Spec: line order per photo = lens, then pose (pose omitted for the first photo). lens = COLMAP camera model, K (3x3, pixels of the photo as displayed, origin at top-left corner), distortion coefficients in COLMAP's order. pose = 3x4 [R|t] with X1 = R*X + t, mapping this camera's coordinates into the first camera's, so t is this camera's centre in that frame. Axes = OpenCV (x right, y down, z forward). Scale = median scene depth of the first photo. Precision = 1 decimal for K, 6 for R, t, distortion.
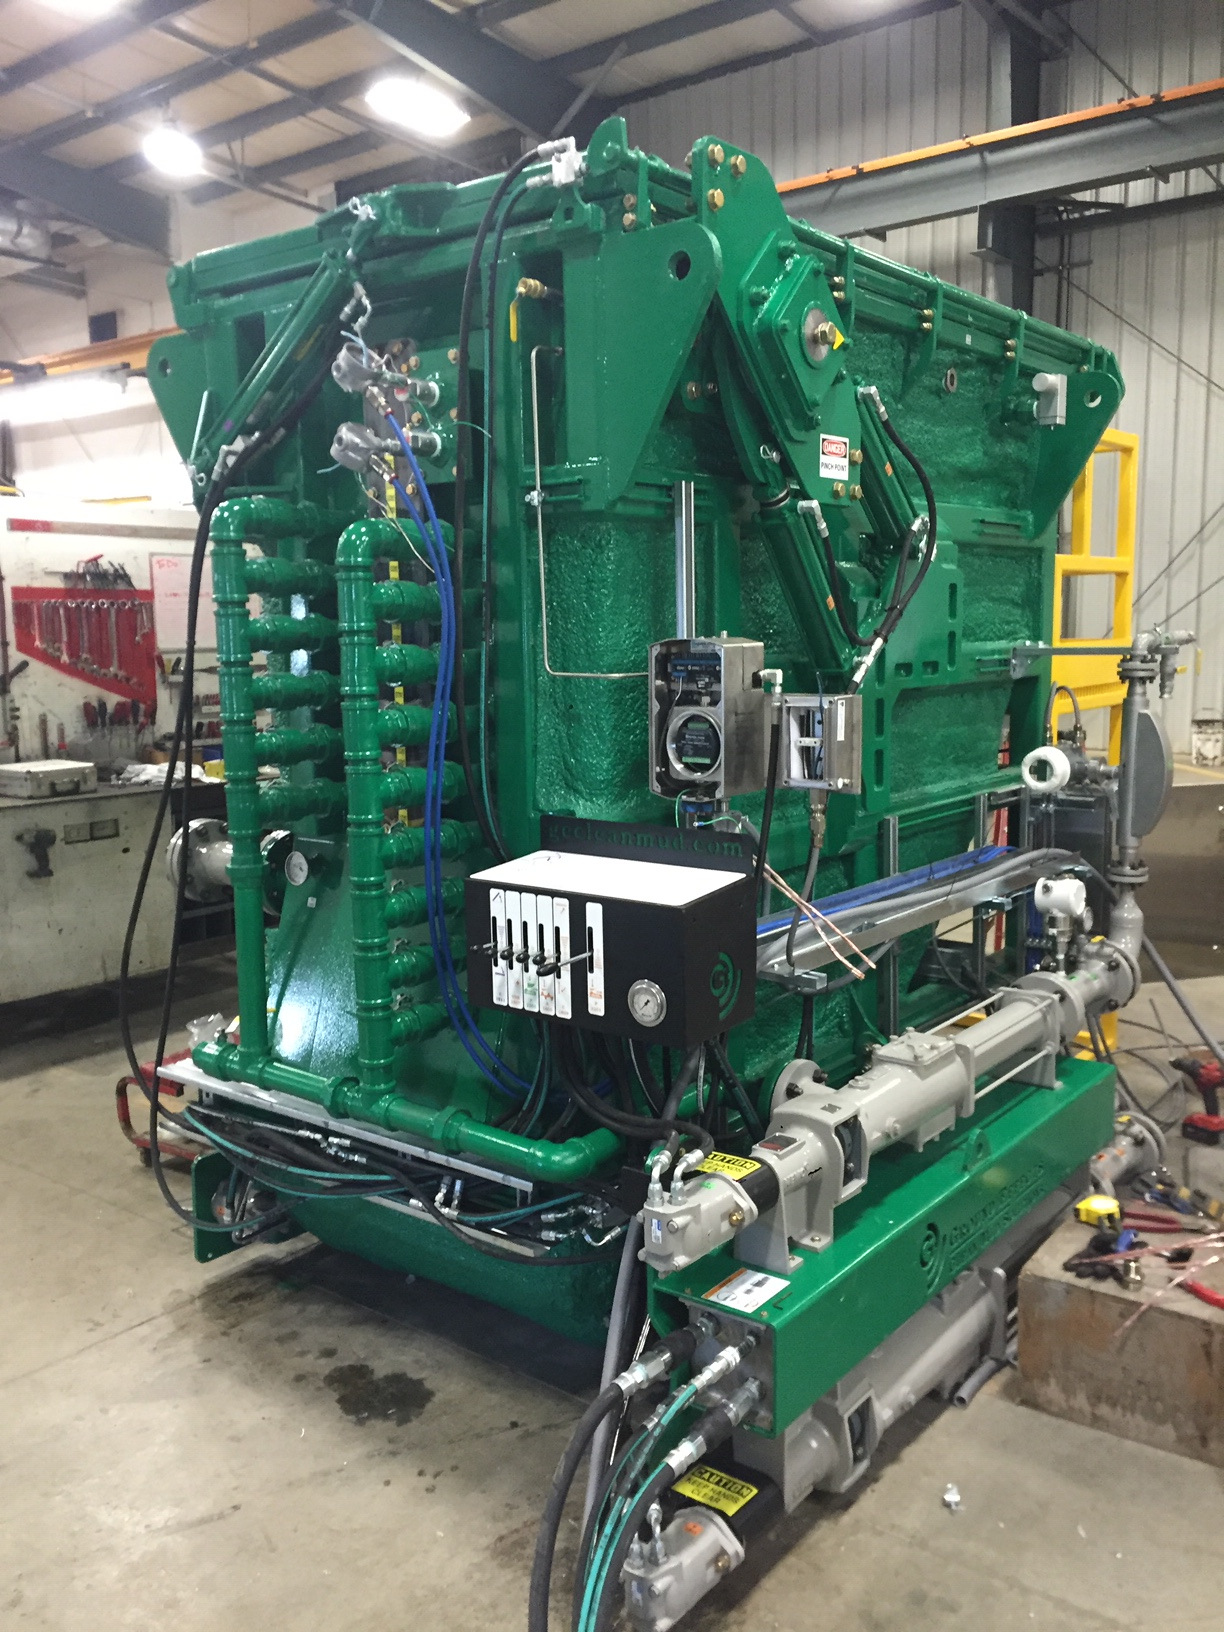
lens RADIAL K [[1401.9, 0, 612.0], [0, 1401.9, 816.0], [0, 0, 1]] dist [0.070246, -0.072962]
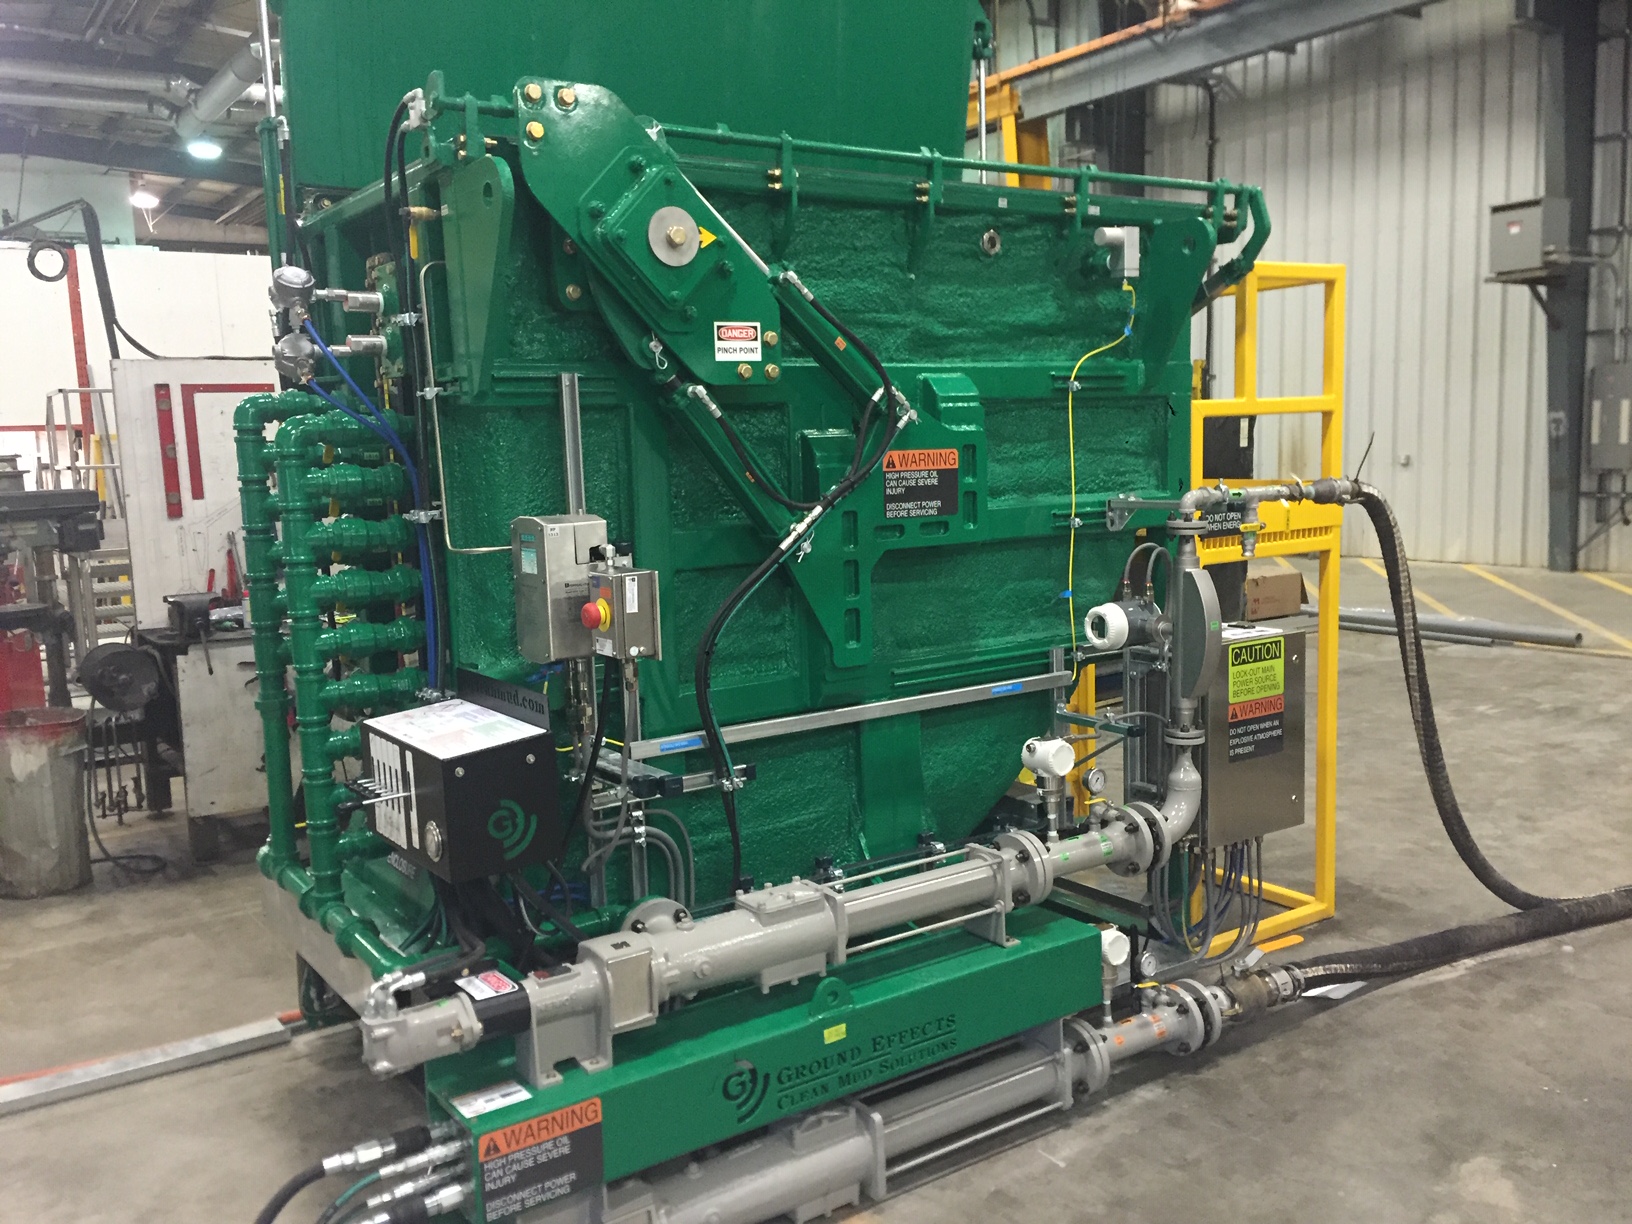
lens RADIAL K [[1401.9, 0, 814.3], [0, 1401.9, 627.0], [0, 0, 1]] dist [0.070246, -0.072962]
pose [[0.956050, 0.022581, -0.292331, 0.573431], [-0.021767, 0.999745, 0.006037, -0.048076], [0.292393, 0.000592, 0.956298, -0.009068]]
